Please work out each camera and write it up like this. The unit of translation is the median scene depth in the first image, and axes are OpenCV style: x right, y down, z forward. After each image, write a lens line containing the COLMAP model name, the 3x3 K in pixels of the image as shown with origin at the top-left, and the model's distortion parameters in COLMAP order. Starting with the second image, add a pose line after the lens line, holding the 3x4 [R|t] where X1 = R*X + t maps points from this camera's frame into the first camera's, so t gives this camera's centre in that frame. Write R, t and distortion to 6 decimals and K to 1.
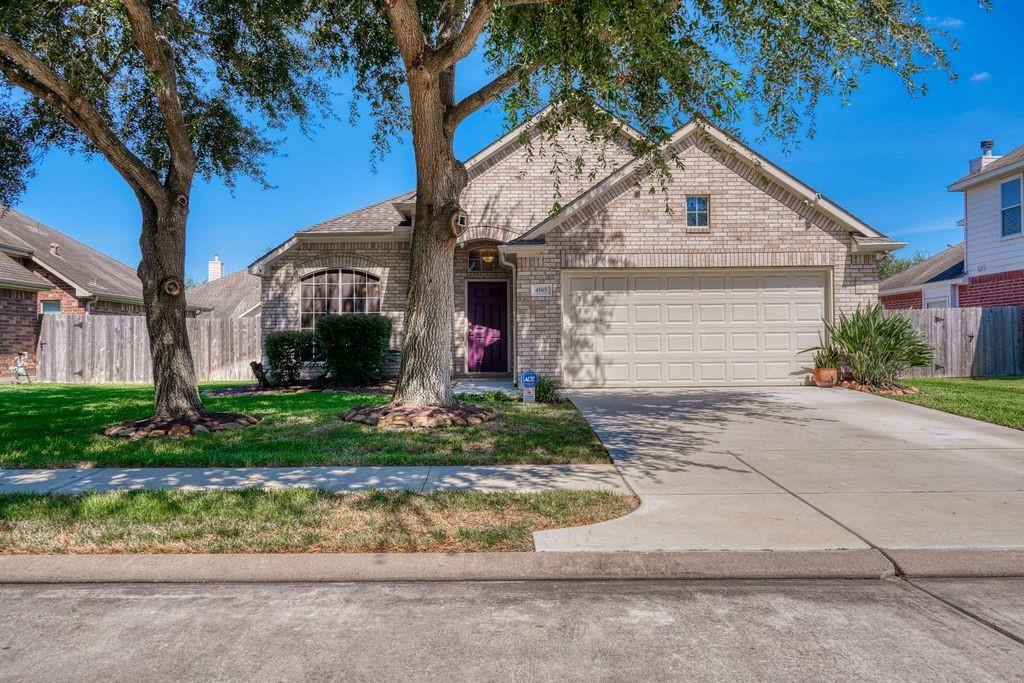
lens RADIAL K [[817.8, 0, 513.9], [0, 817.8, 345.3], [0, 0, 1]] dist [-0.017708, -0.009385]
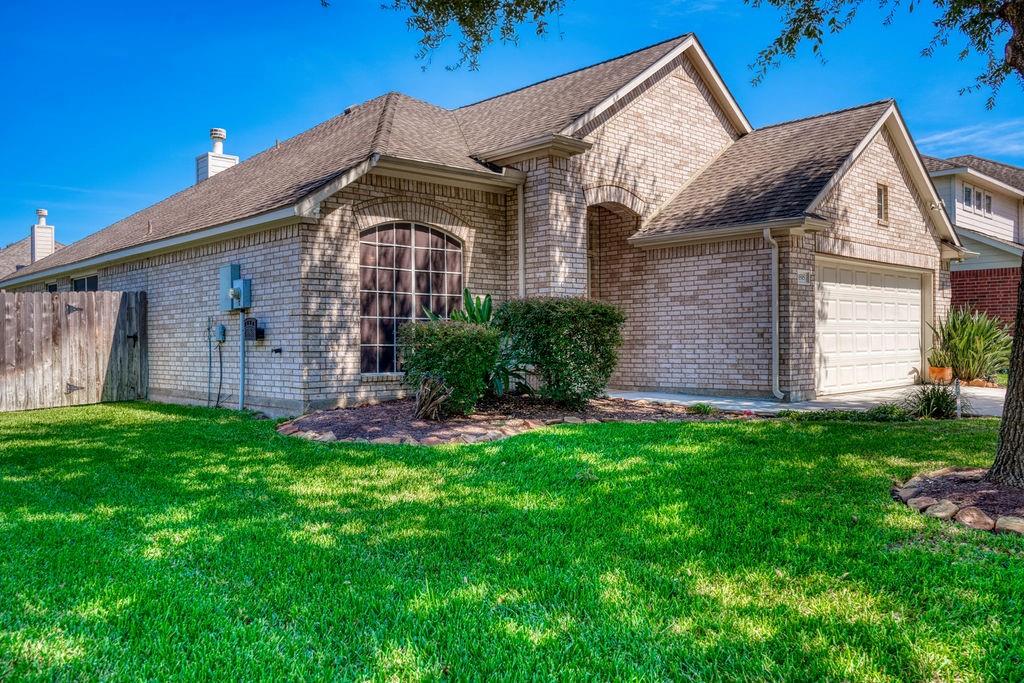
lens RADIAL K [[817.8, 0, 509.9], [0, 817.8, 337.9], [0, 0, 1]] dist [-0.017708, -0.009385]
pose [[0.728329, 0.005222, 0.685207, -0.587210], [-0.002921, 0.999986, -0.004516, -0.003223], [-0.685221, 0.001288, 0.728334, 0.496373]]
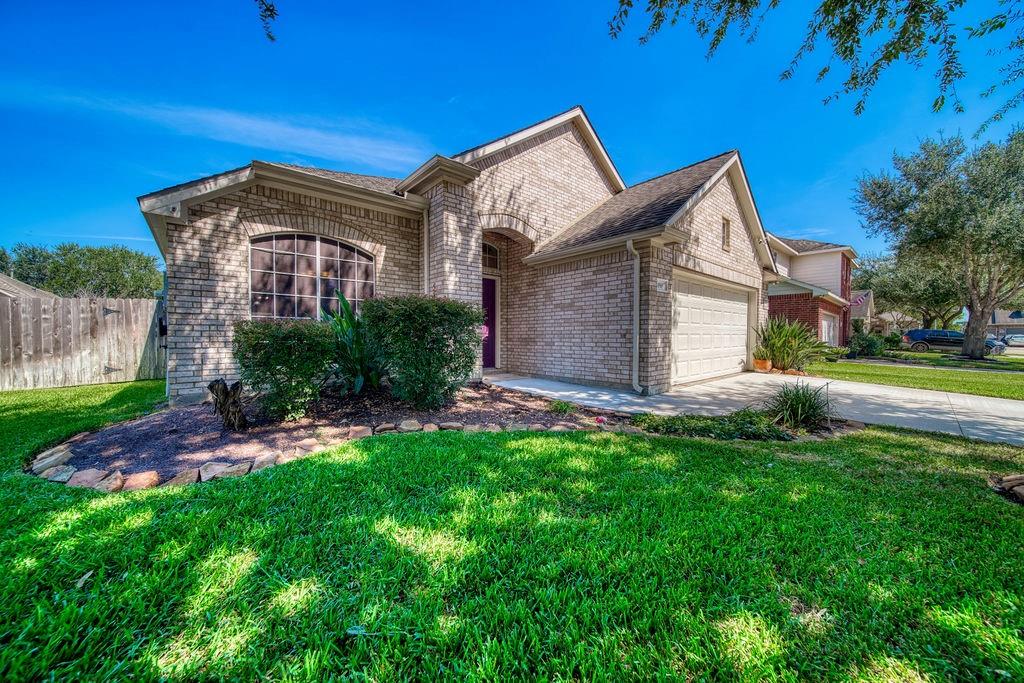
lens RADIAL K [[358.1, 0, 512.9], [0, 358.1, 341.3], [0, 0, 1]] dist [-0.000769, 0.000072]
pose [[0.757332, -0.002056, 0.653027, -0.288951], [-0.012335, 0.999772, 0.017452, -0.008466], [-0.652914, -0.021272, 0.757133, 0.649565]]
